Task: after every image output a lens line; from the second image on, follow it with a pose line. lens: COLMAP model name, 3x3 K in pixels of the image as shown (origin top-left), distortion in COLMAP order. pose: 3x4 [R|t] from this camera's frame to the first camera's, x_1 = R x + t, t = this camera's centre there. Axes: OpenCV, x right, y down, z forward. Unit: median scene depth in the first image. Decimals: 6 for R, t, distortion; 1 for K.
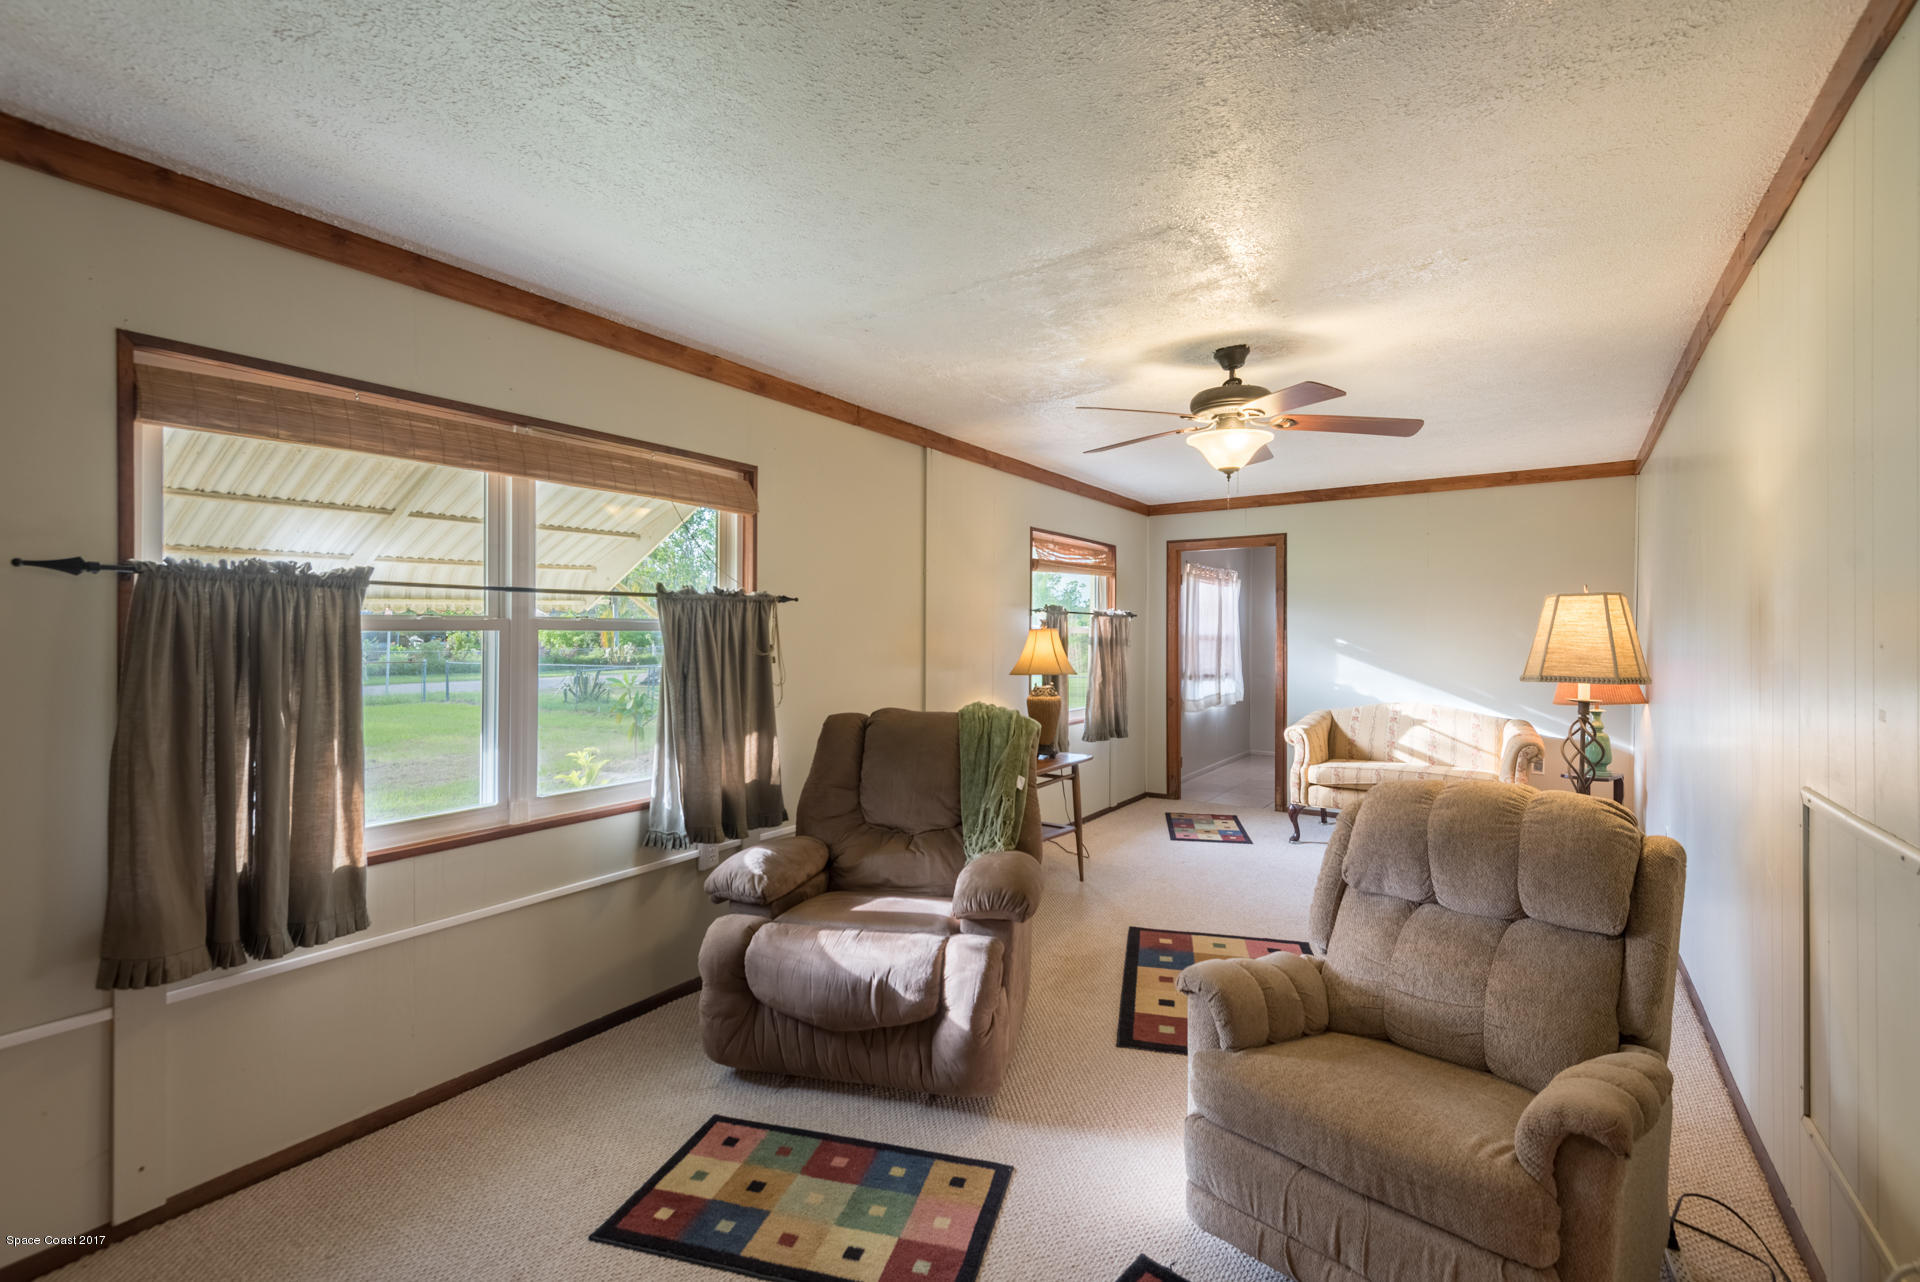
lens RADIAL K [[884.1, 0, 964.4], [0, 884.1, 632.0], [0, 0, 1]] dist [0.002376, -0.000198]
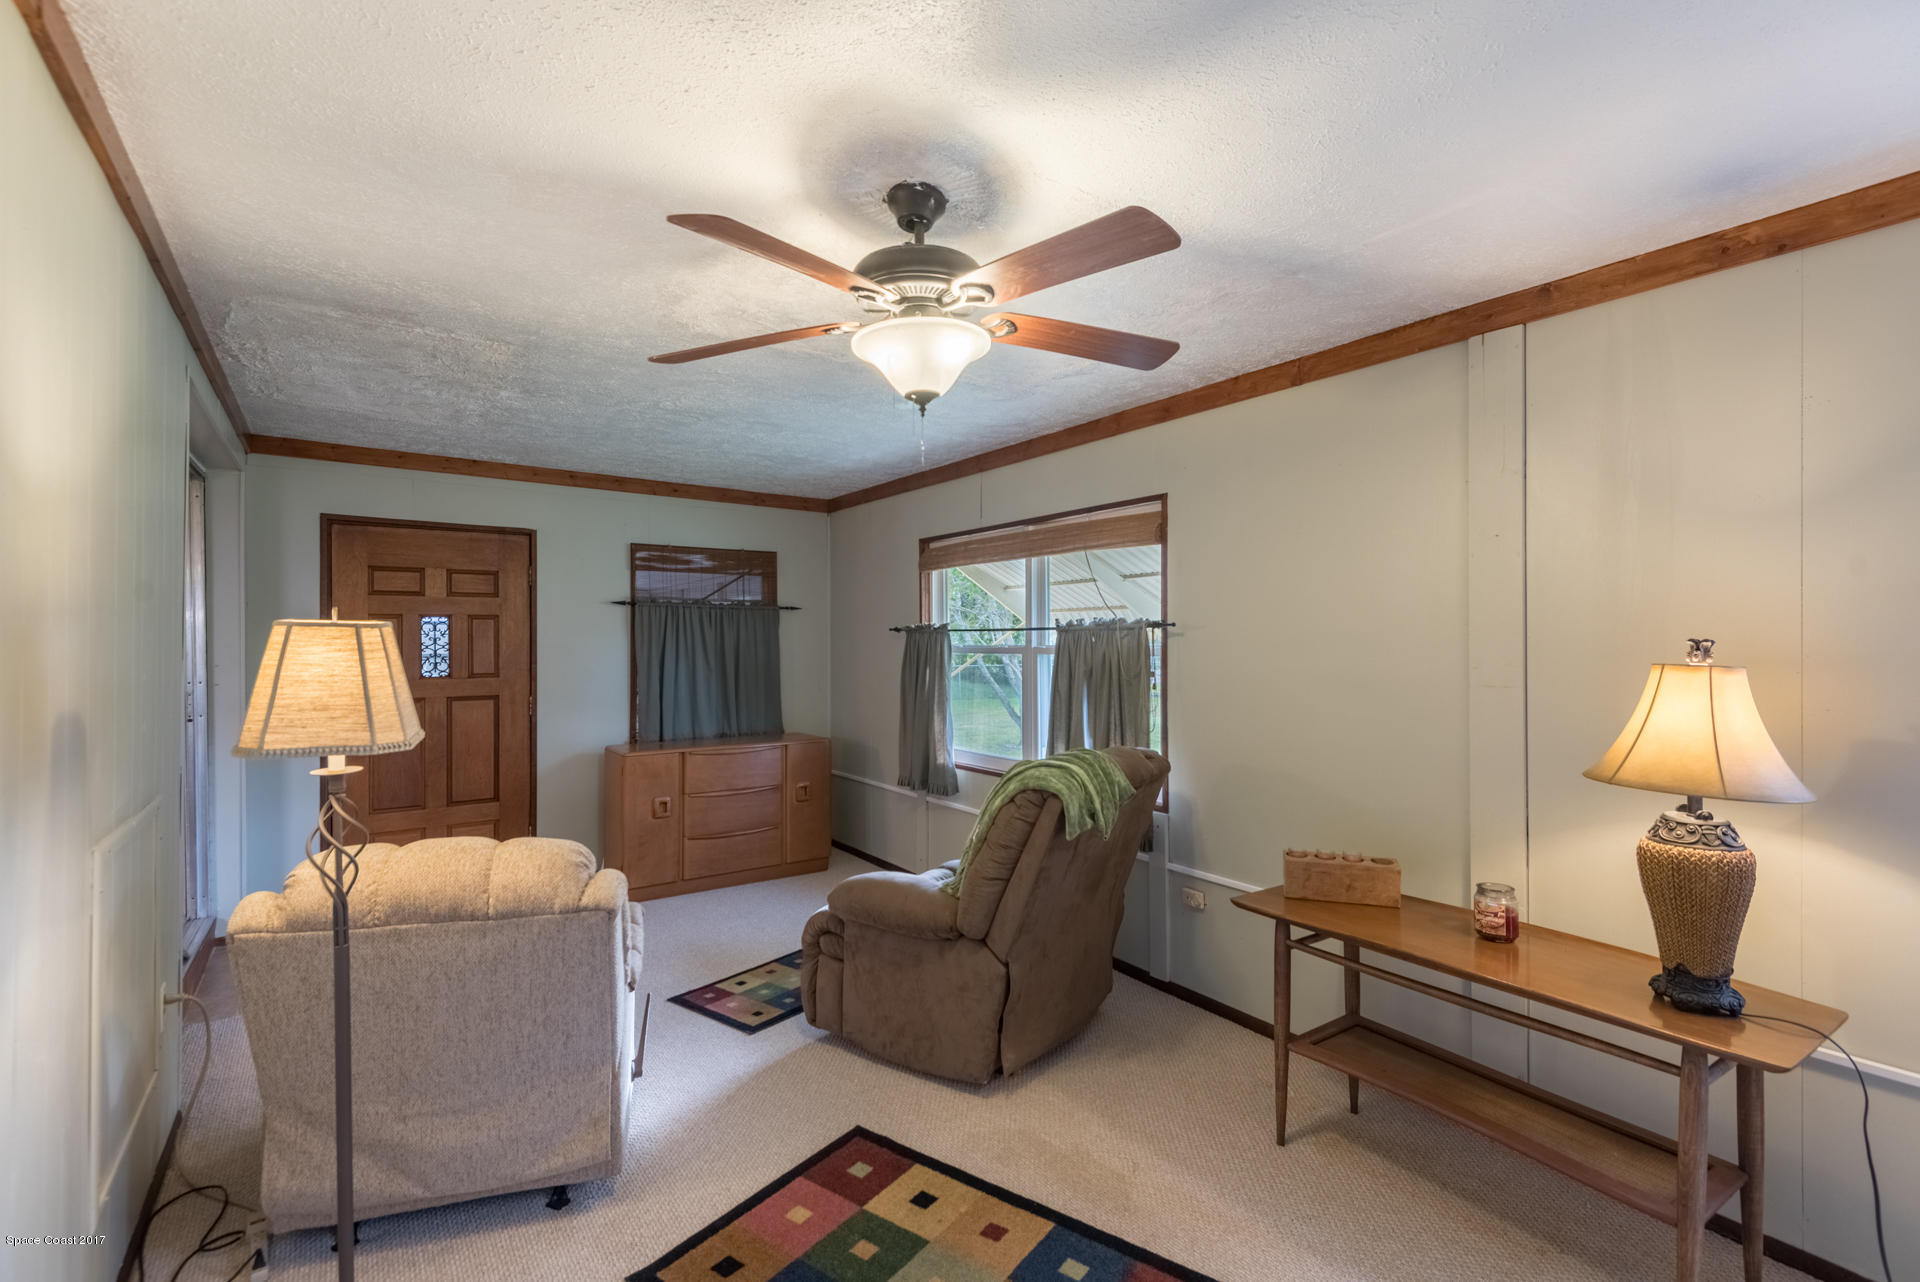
lens RADIAL K [[884.1, 0, 964.5], [0, 884.1, 645.1], [0, 0, 1]] dist [0.002376, -0.000198]
pose [[-0.391174, -0.006067, -0.920297, 0.997710], [-0.007034, 0.999969, -0.003602, -0.012361], [0.920290, 0.005064, -0.391204, 1.515528]]
